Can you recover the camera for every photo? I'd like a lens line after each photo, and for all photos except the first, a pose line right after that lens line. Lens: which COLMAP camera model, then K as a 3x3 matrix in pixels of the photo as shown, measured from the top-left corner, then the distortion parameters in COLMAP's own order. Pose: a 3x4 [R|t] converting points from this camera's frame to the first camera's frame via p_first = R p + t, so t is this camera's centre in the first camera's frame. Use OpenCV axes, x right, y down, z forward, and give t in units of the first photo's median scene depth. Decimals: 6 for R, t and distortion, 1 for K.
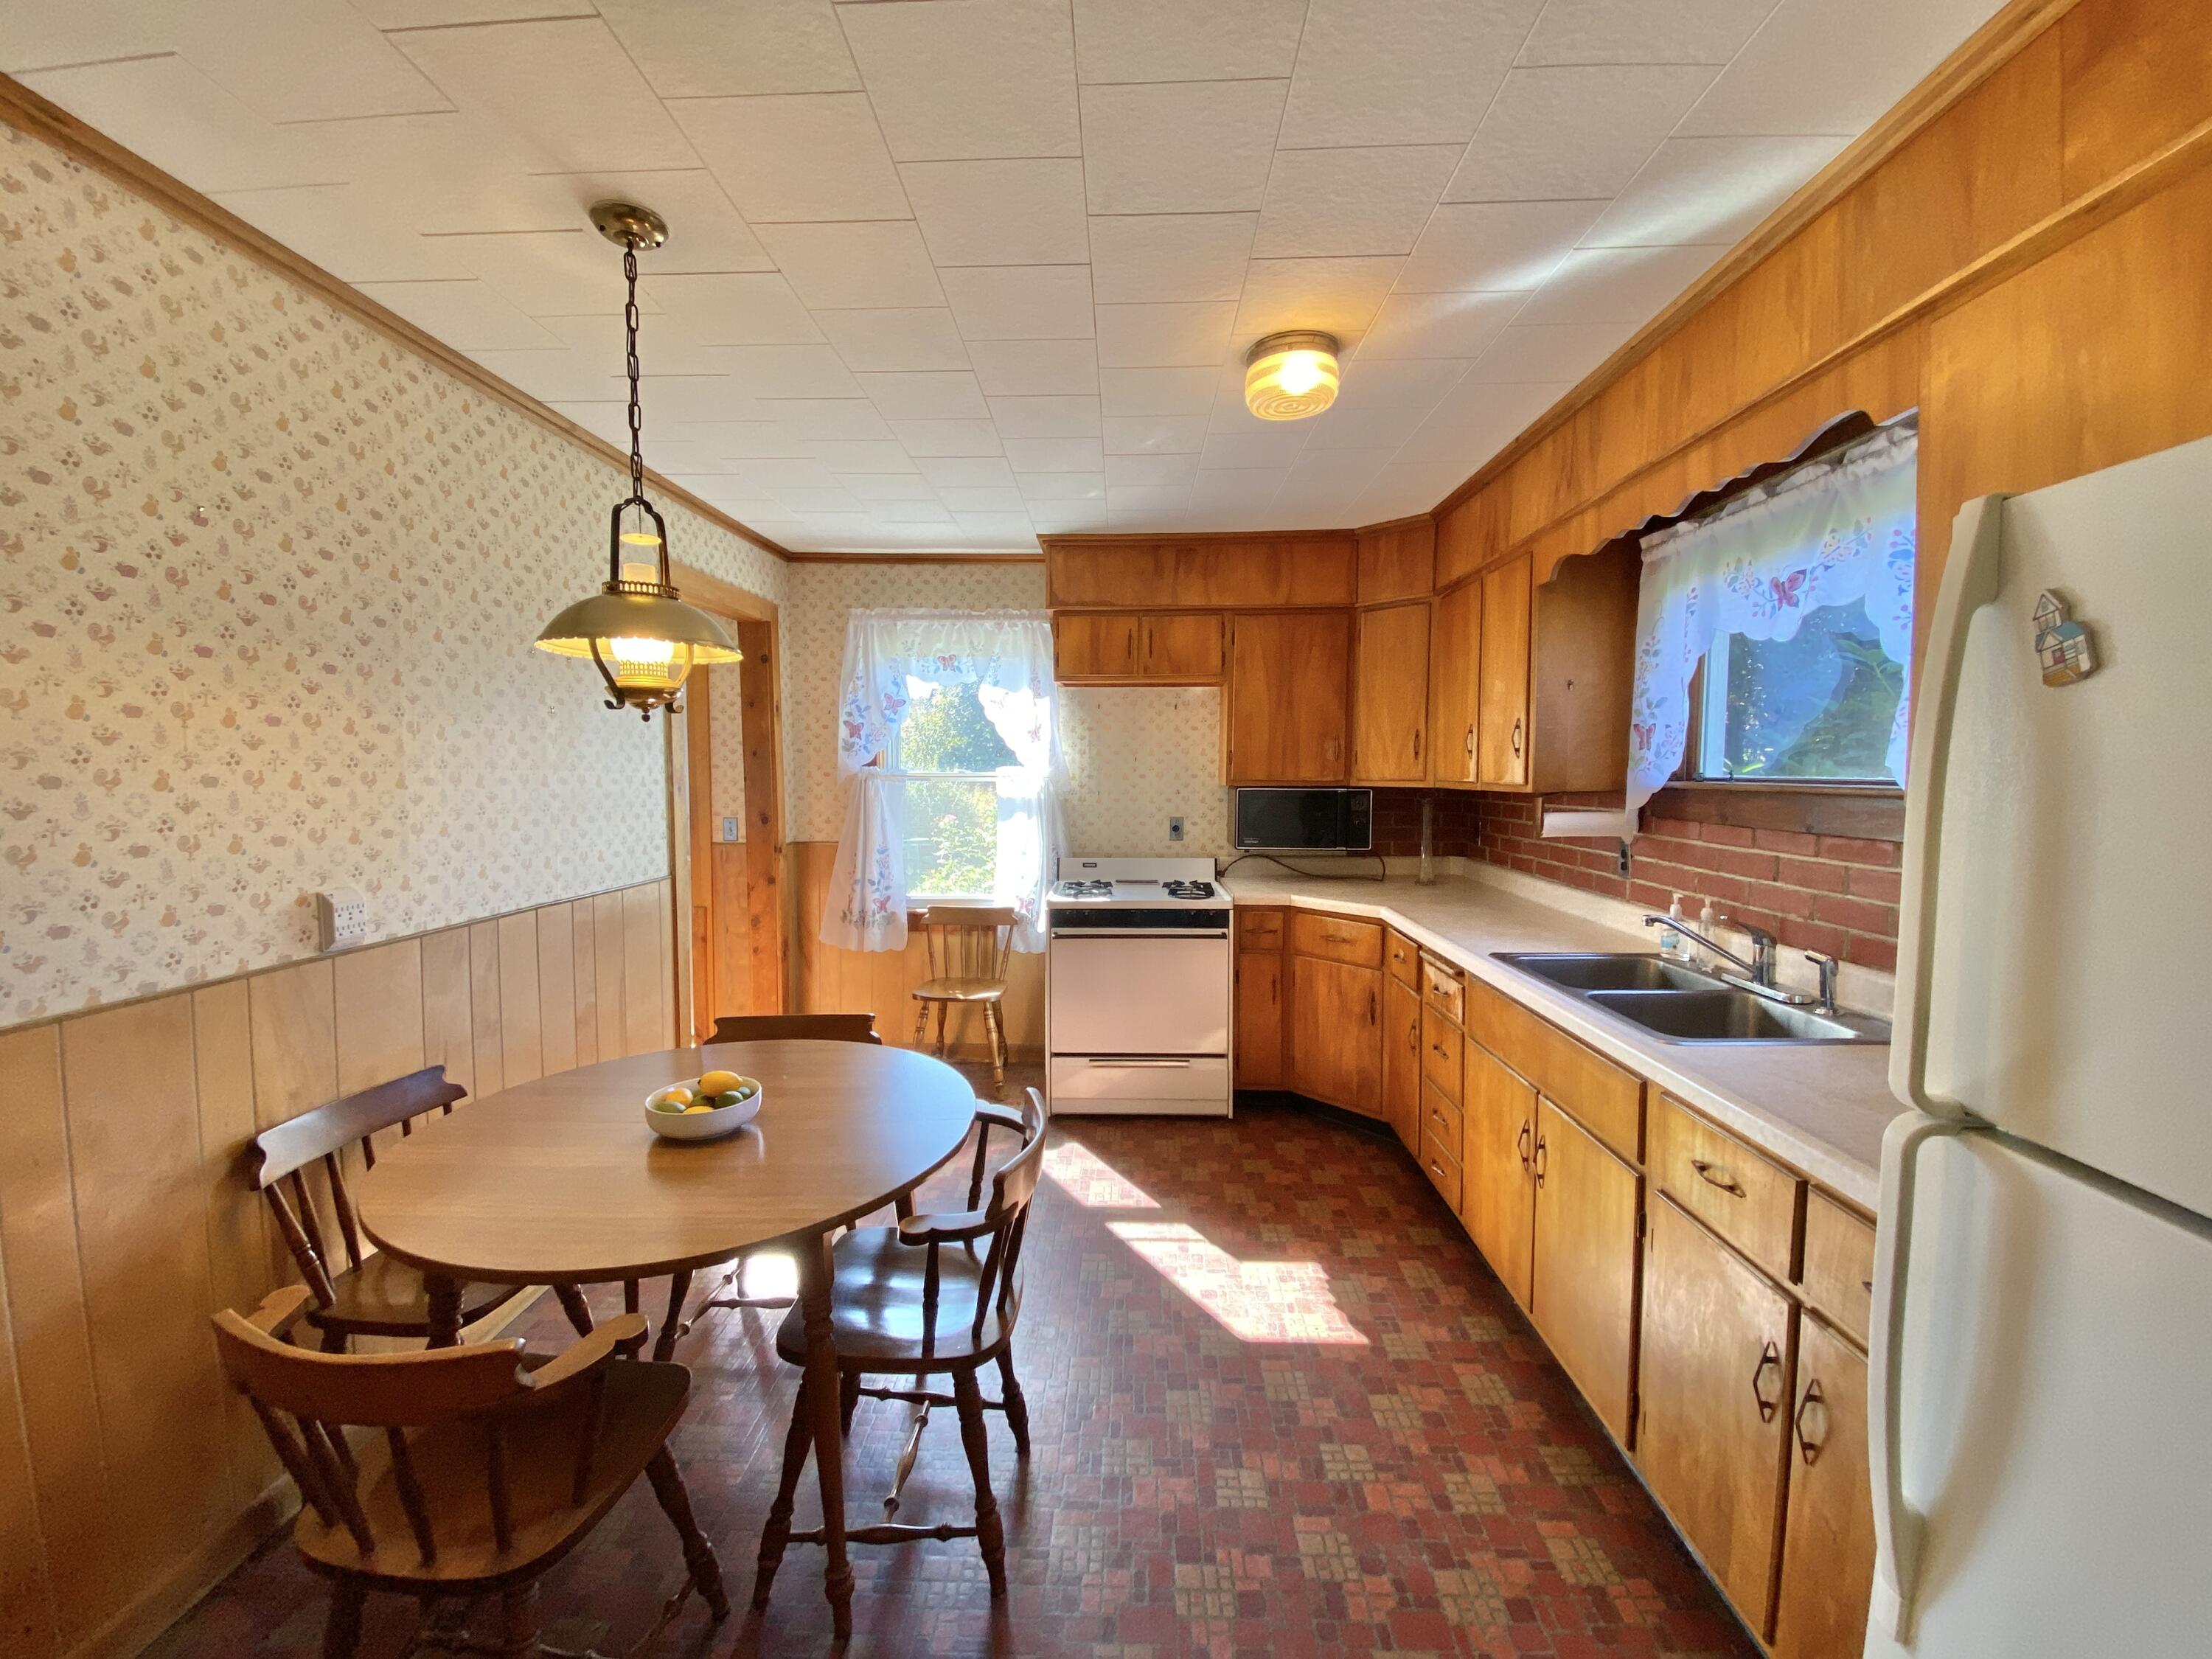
lens RADIAL K [[902.2, 0, 1106.0], [0, 902.2, 829.5], [0, 0, 1]] dist [0.012238, -0.015750]
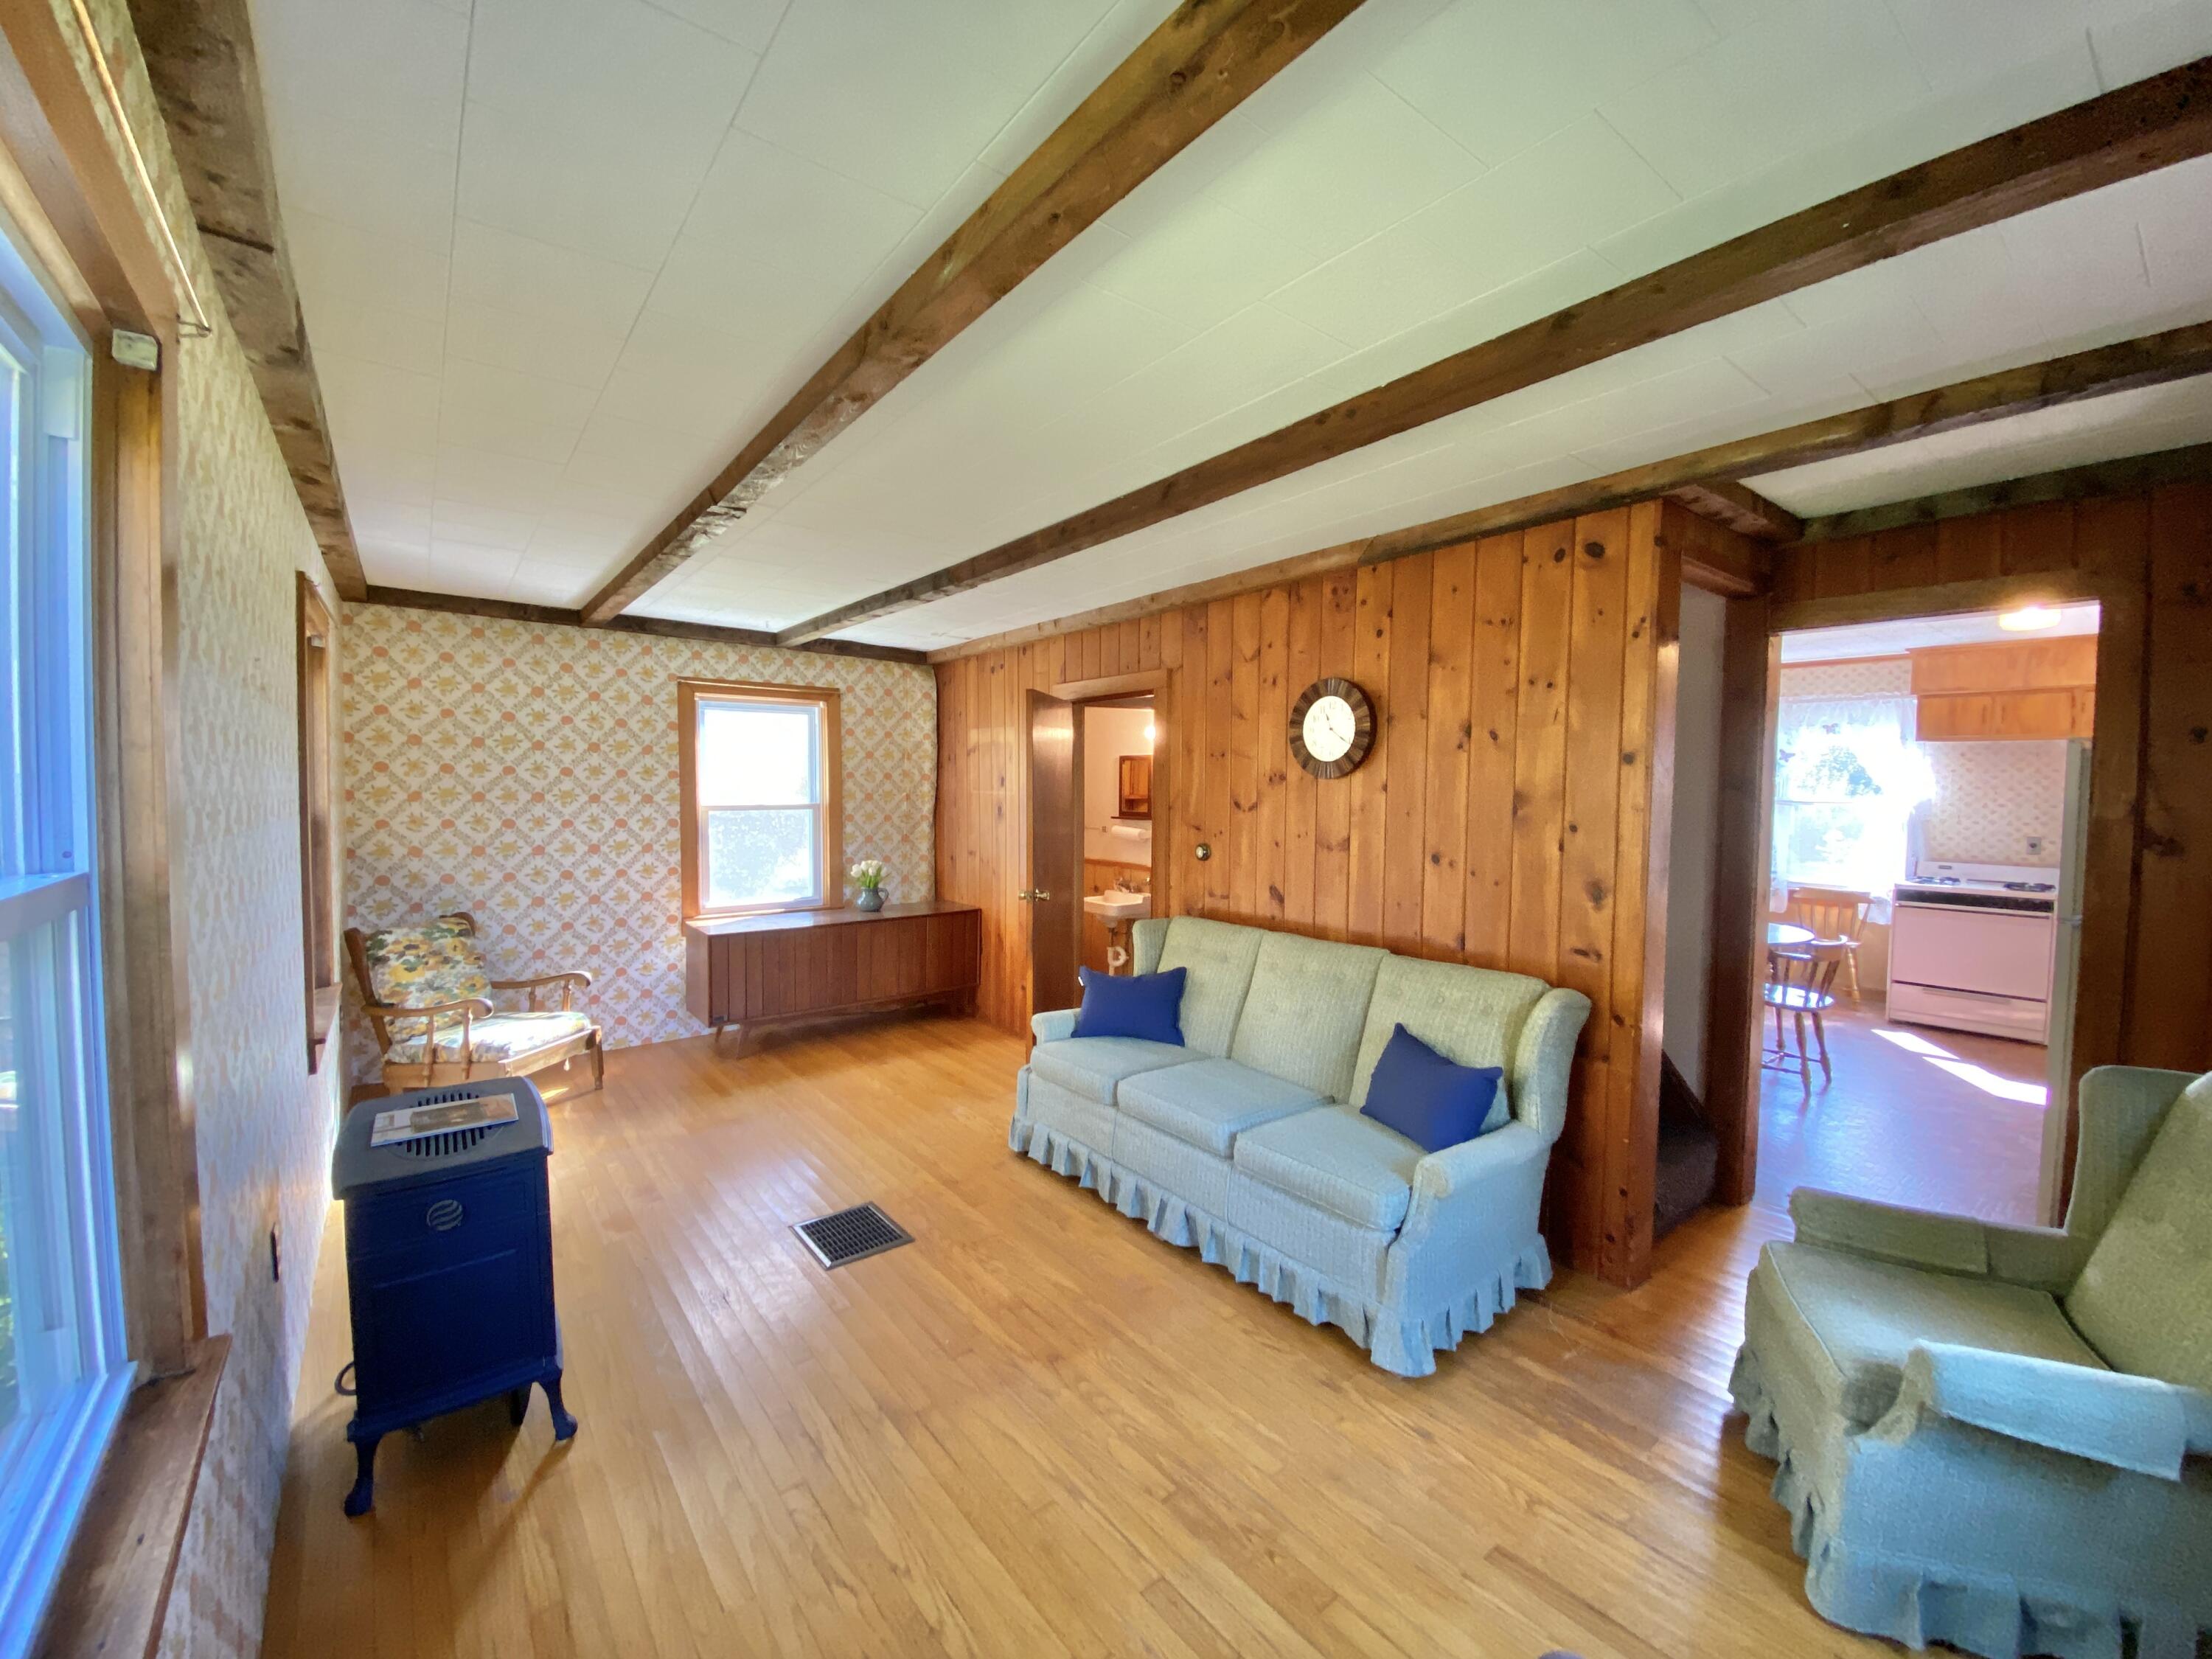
lens RADIAL K [[887.1, 0, 1103.1], [0, 887.1, 828.8], [0, 0, 1]] dist [0.022977, -0.022641]
pose [[0.633300, 0.043656, -0.772674, 0.488837], [-0.061951, 0.998063, 0.005615, 0.118224], [0.771423, 0.044312, 0.634778, -2.022198]]
